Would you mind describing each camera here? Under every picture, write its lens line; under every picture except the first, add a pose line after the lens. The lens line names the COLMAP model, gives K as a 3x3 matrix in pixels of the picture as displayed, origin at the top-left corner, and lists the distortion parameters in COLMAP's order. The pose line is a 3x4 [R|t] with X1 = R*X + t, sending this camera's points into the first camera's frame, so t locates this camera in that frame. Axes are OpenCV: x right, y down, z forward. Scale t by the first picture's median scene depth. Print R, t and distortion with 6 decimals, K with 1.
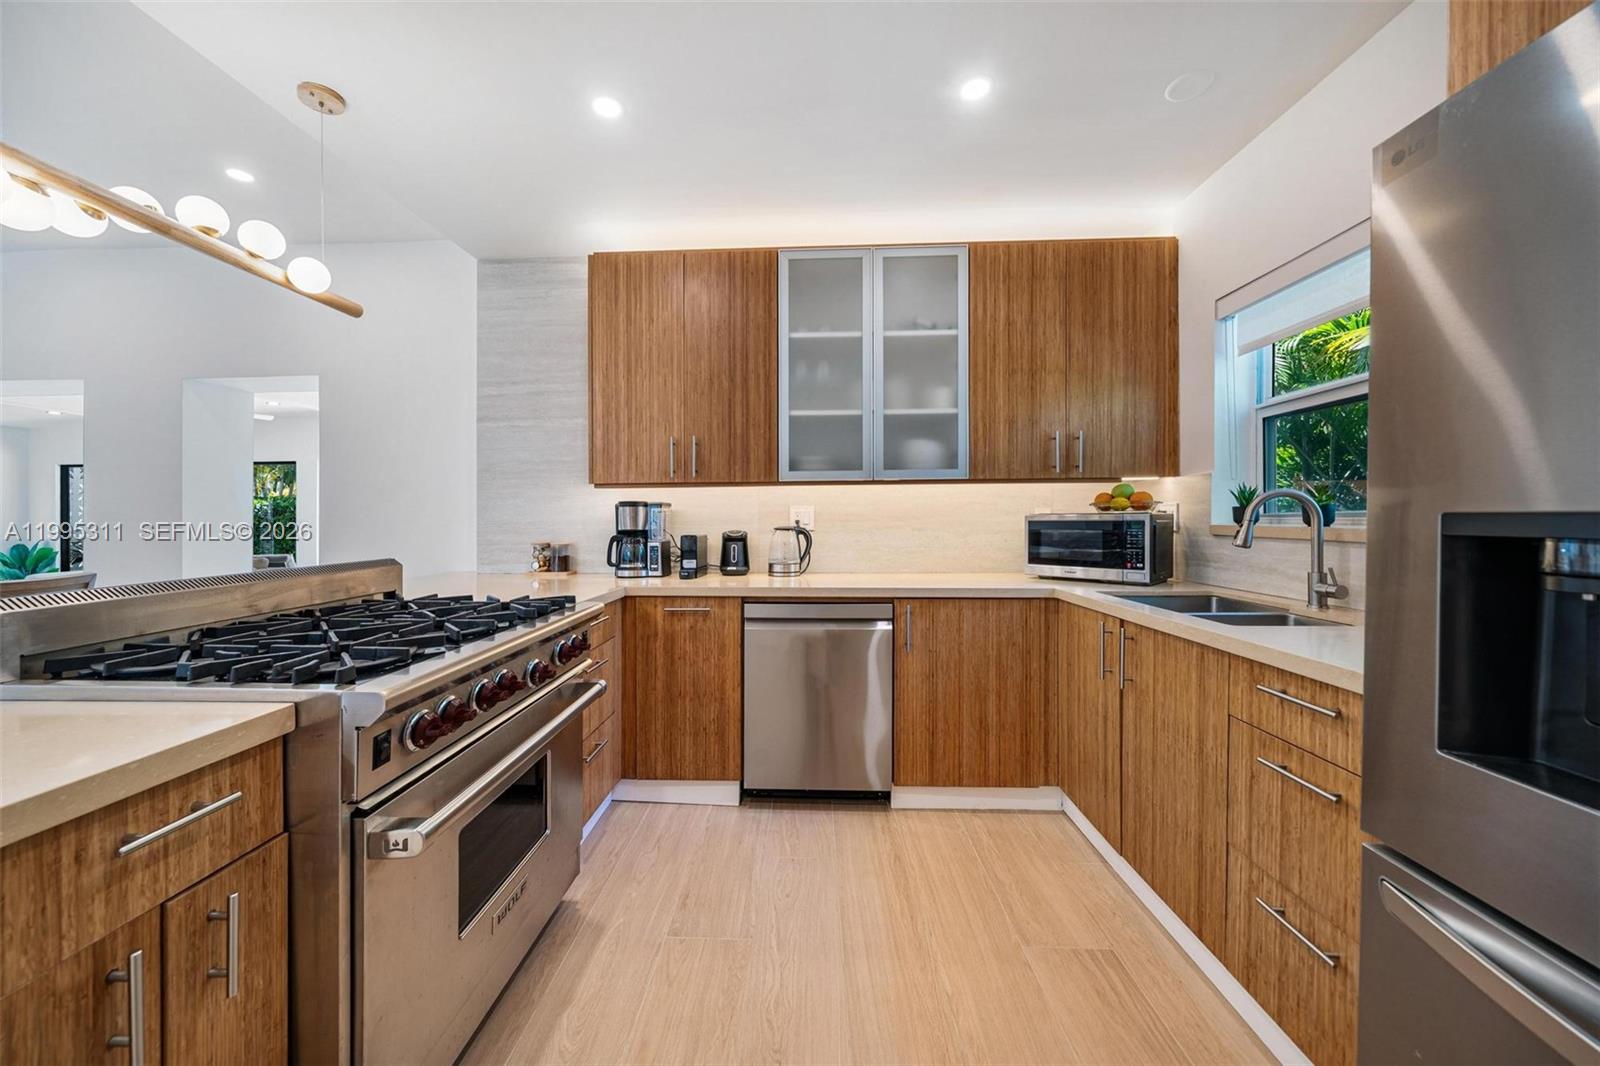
lens RADIAL K [[572.4, 0, 790.5], [0, 572.4, 512.1], [0, 0, 1]] dist [-0.002690, 0.000166]
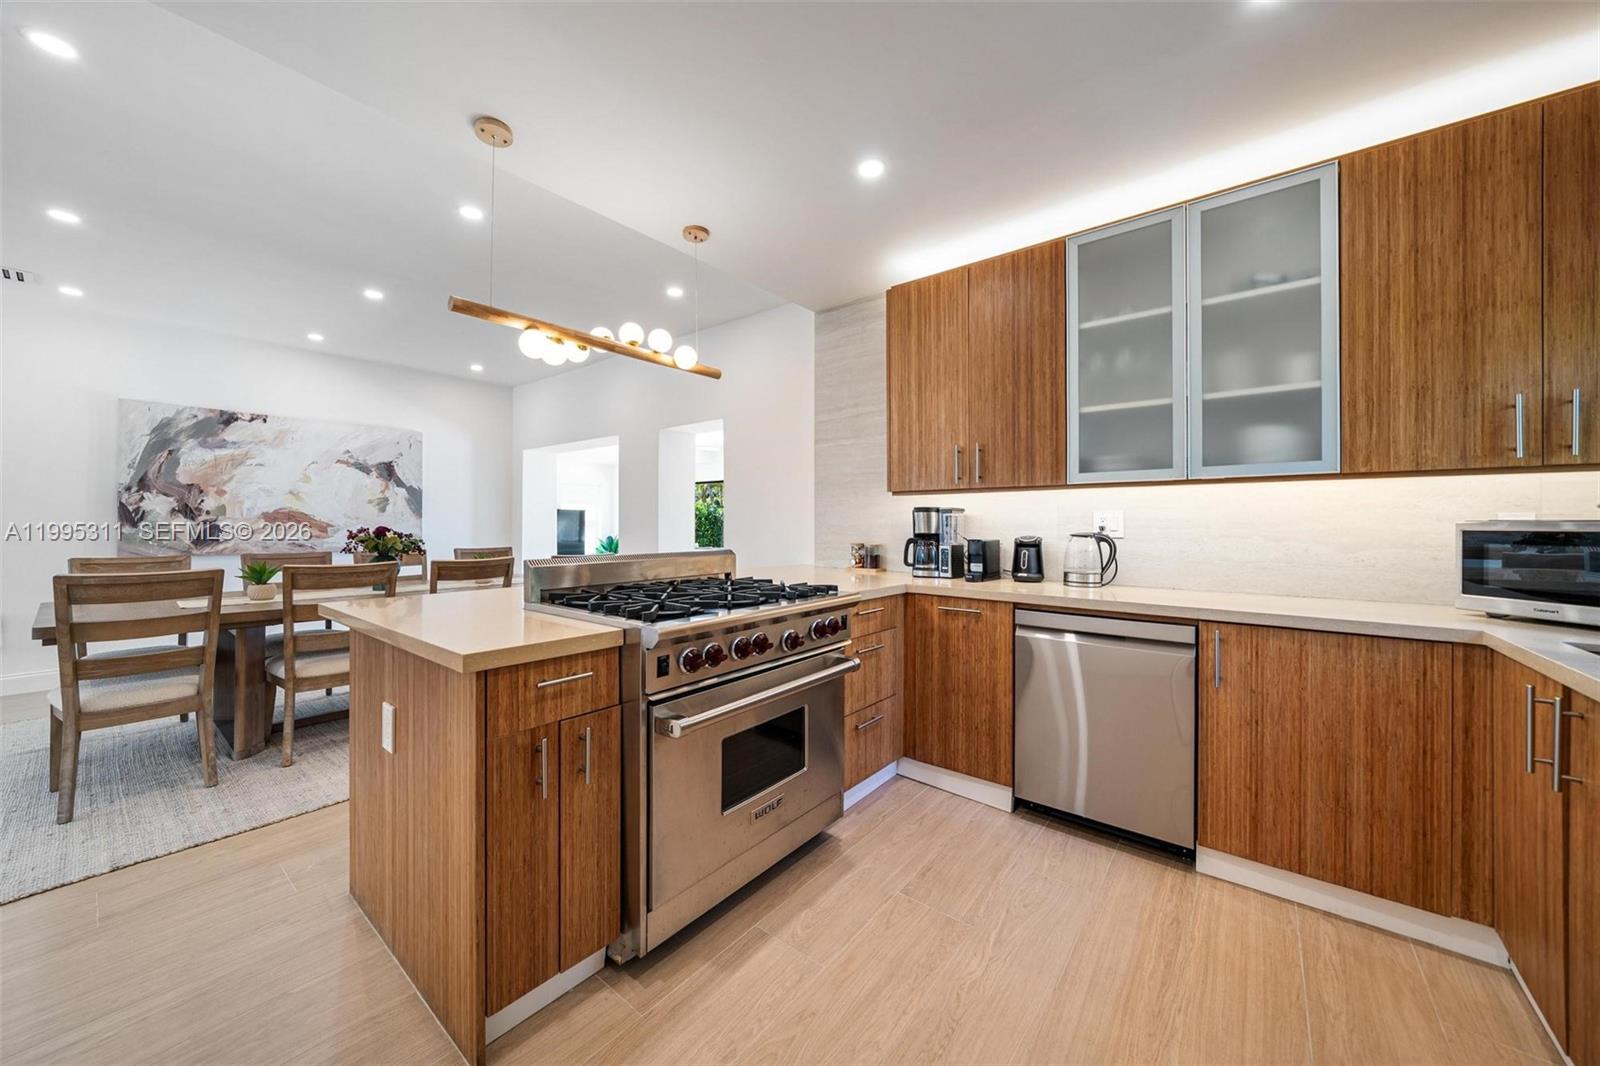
lens RADIAL K [[572.4, 0, 797.0], [0, 572.4, 516.7], [0, 0, 1]] dist [-0.002690, 0.000166]
pose [[0.804456, 0.001150, -0.594011, 0.199451], [-0.002092, 0.999997, -0.000897, 0.001128], [0.594009, 0.001964, 0.804456, -0.020065]]
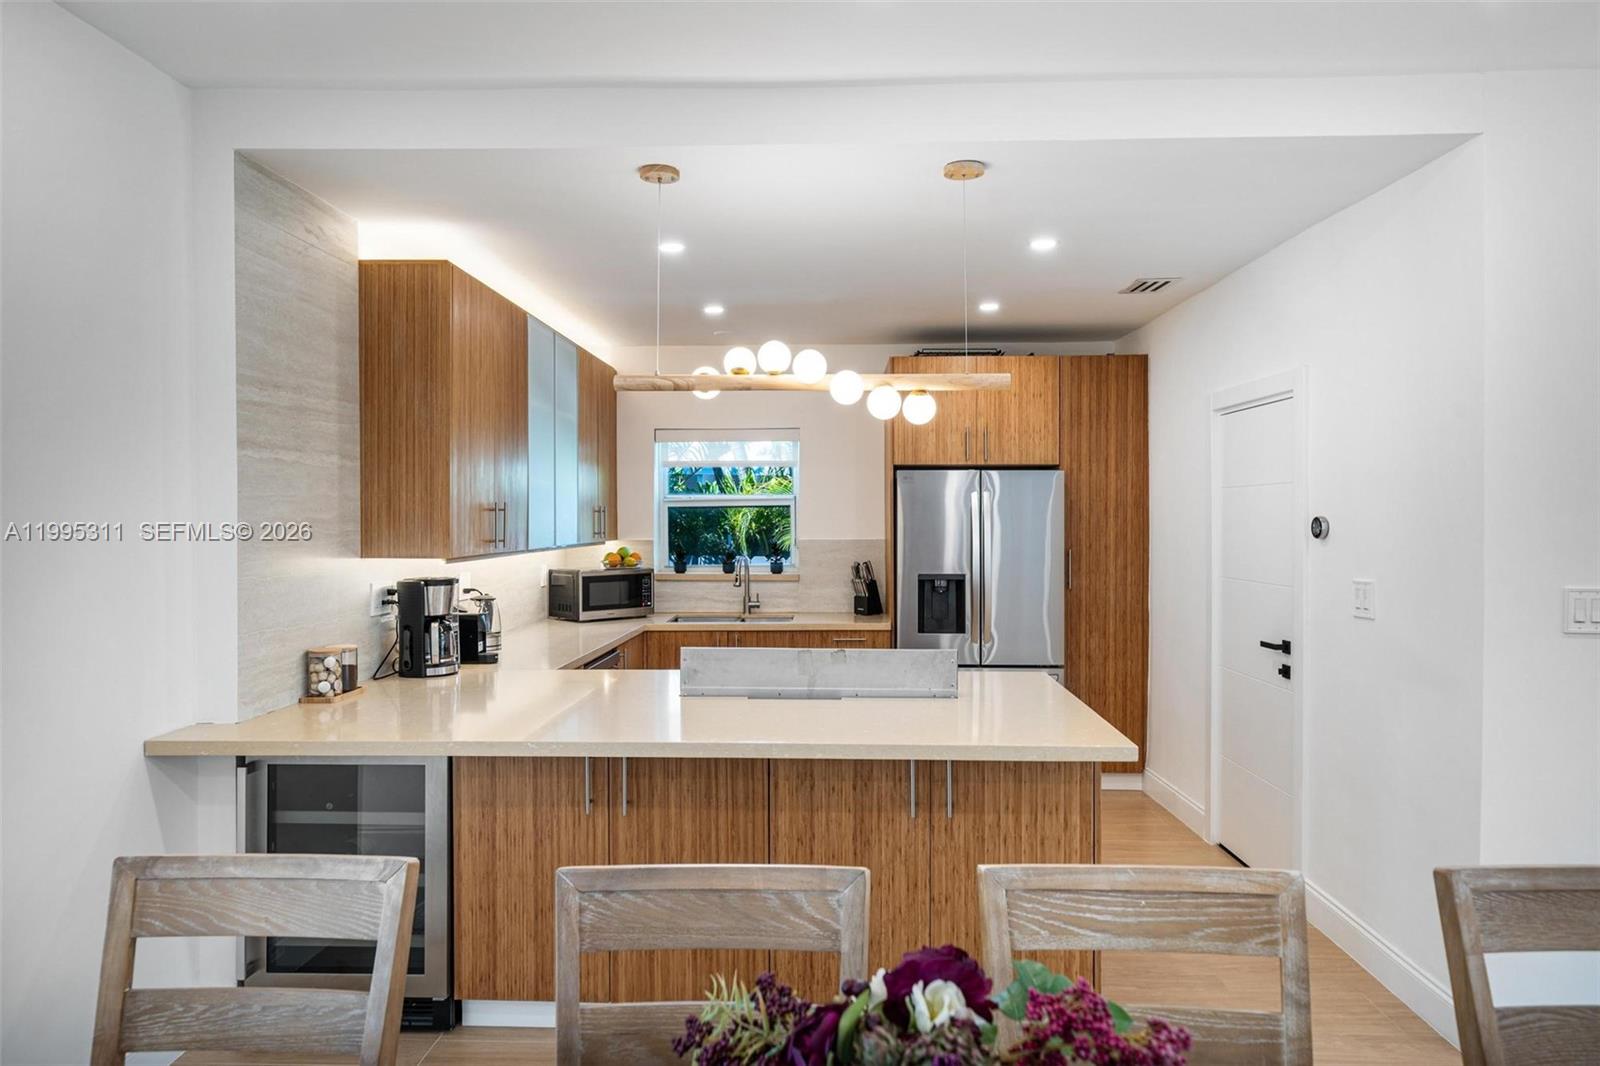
lens RADIAL K [[1013.5, 0, 791.9], [0, 1013.5, 518.8], [0, 0, 1]] dist [0.004880, 0.000879]
pose [[0.011045, 0.006140, 0.999920, -1.953080], [-0.003248, 0.999976, -0.006104, -0.109135], [-0.999934, -0.003180, 0.011065, 0.588788]]
